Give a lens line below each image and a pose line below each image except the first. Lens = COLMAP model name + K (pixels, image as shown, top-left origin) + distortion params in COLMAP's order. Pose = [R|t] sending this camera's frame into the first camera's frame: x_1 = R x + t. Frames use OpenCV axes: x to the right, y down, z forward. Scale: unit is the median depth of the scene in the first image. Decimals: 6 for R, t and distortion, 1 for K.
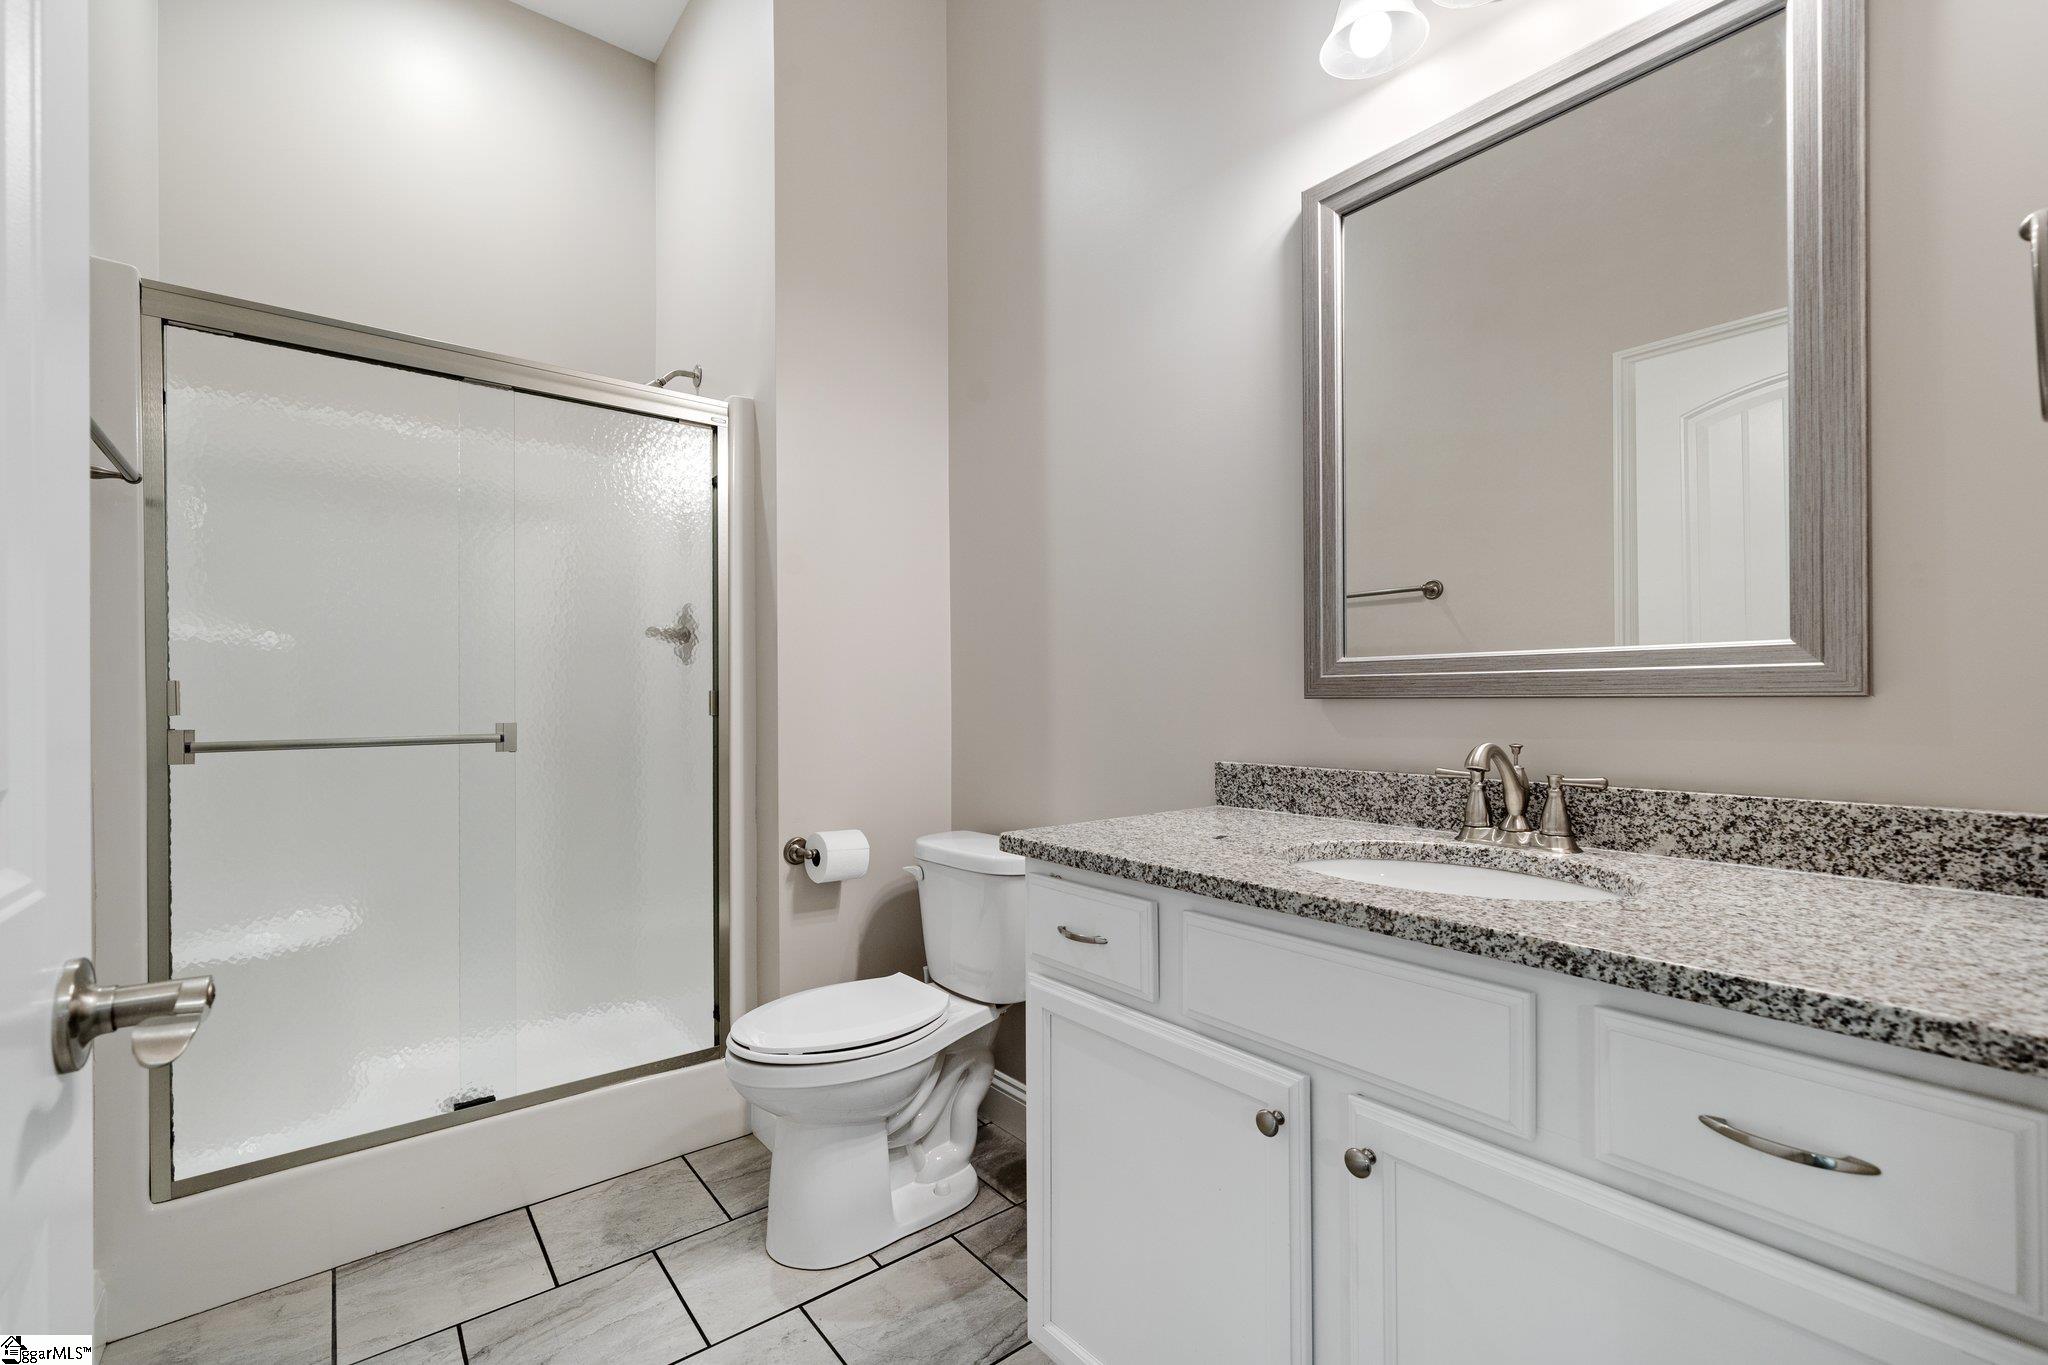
lens RADIAL K [[871.9, 0, 1026.2], [0, 871.9, 694.3], [0, 0, 1]] dist [0.000138, 0.000047]
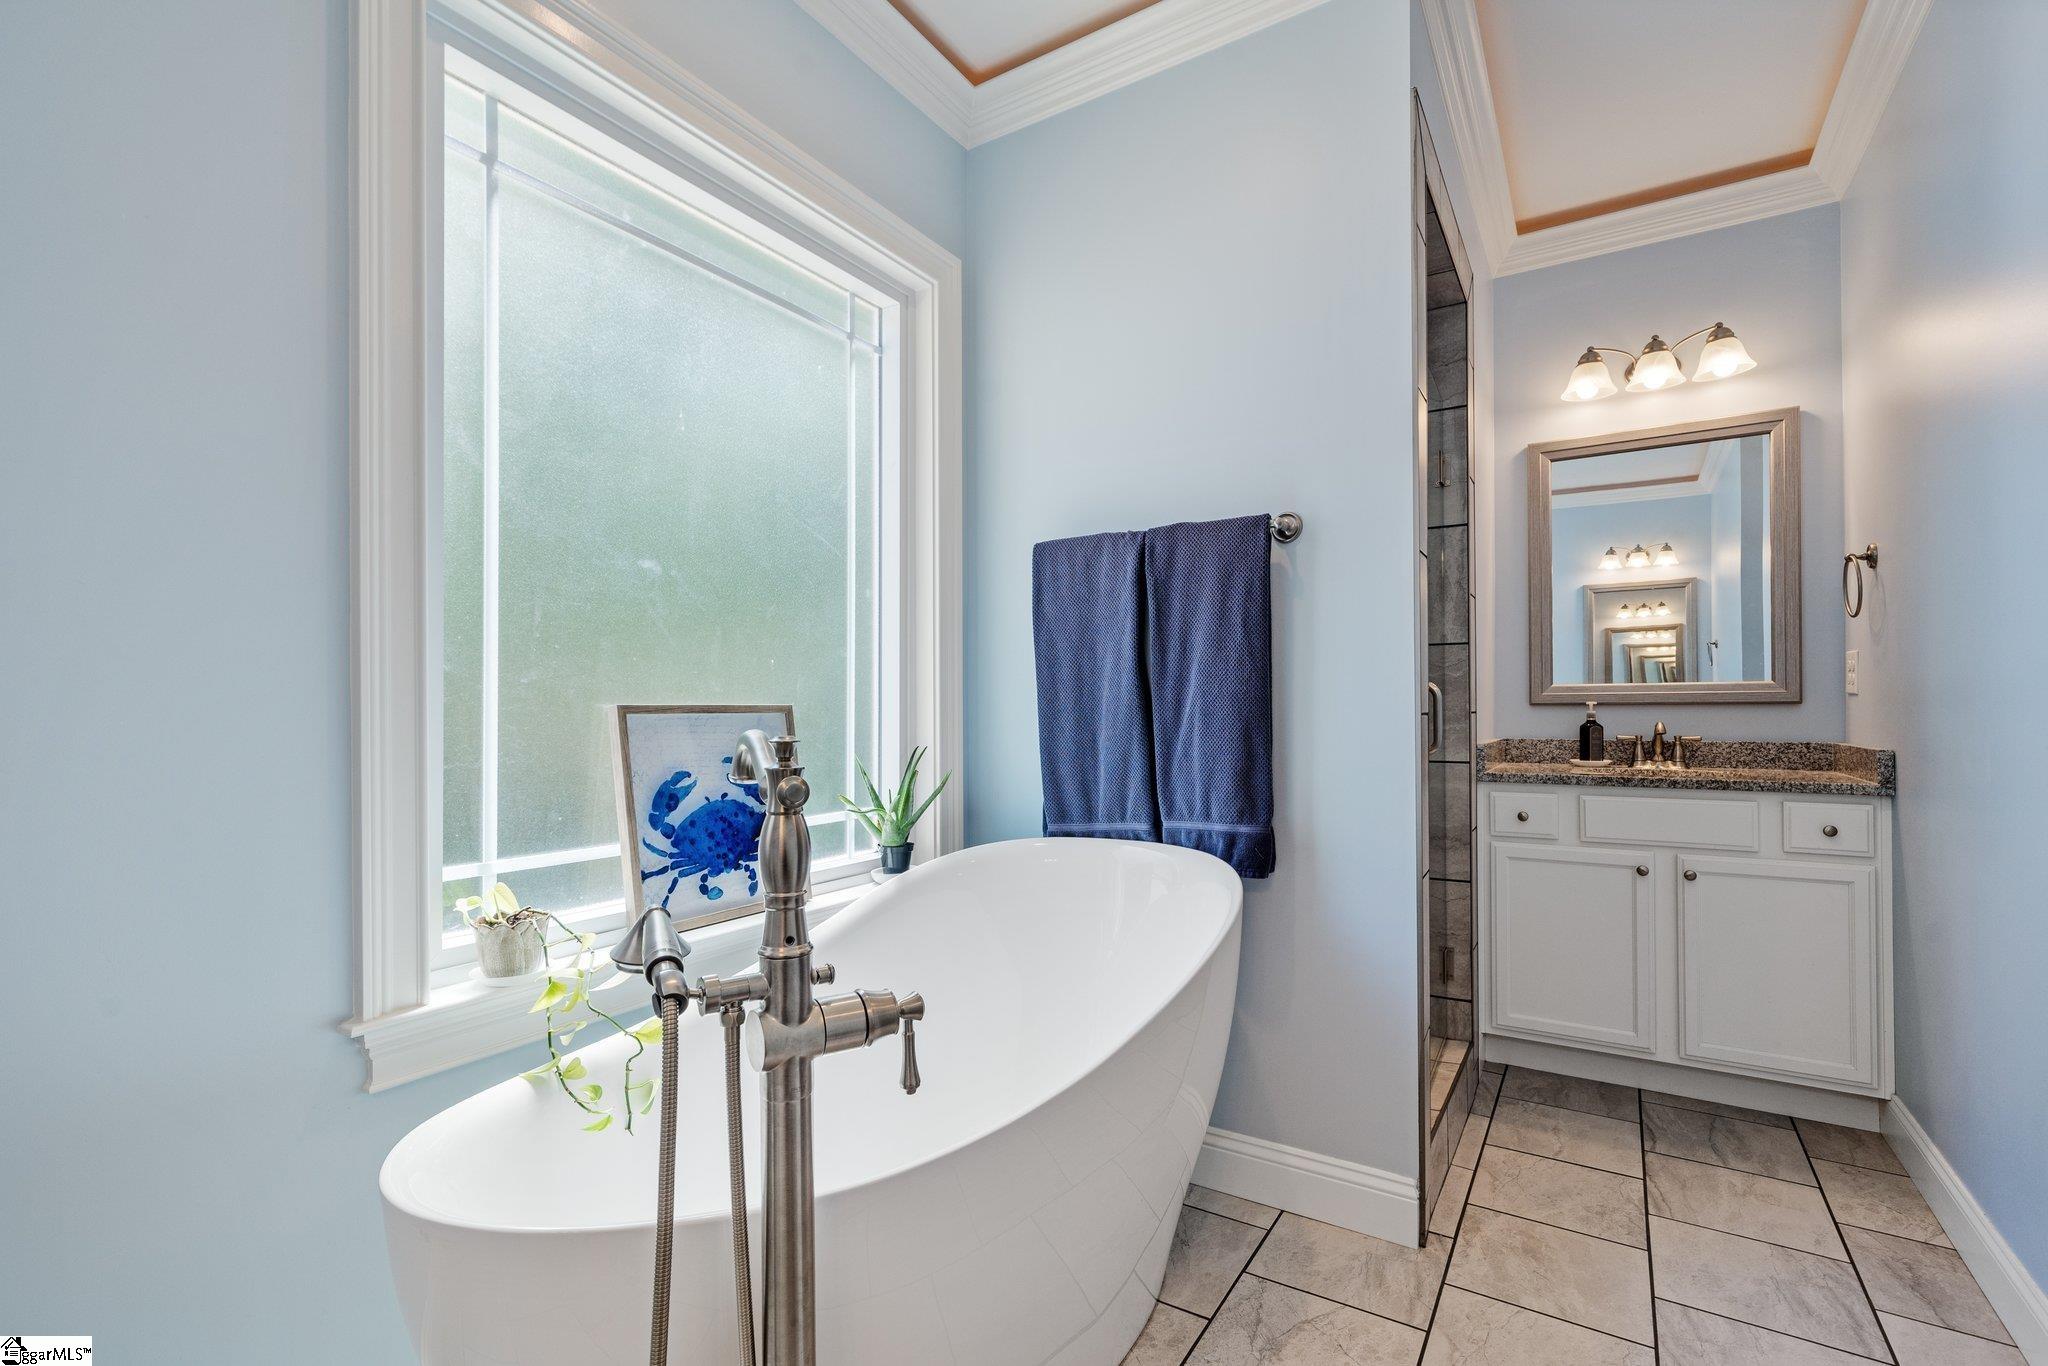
lens RADIAL K [[914.0, 0, 1023.3], [0, 914.0, 689.9], [0, 0, 1]] dist [0.002234, 0.001691]
pose [[0.949131, 0.009740, 0.314732, -1.958232], [-0.009404, 0.999952, -0.002586, -0.010242], [-0.314742, -0.000505, 0.949177, -0.825127]]
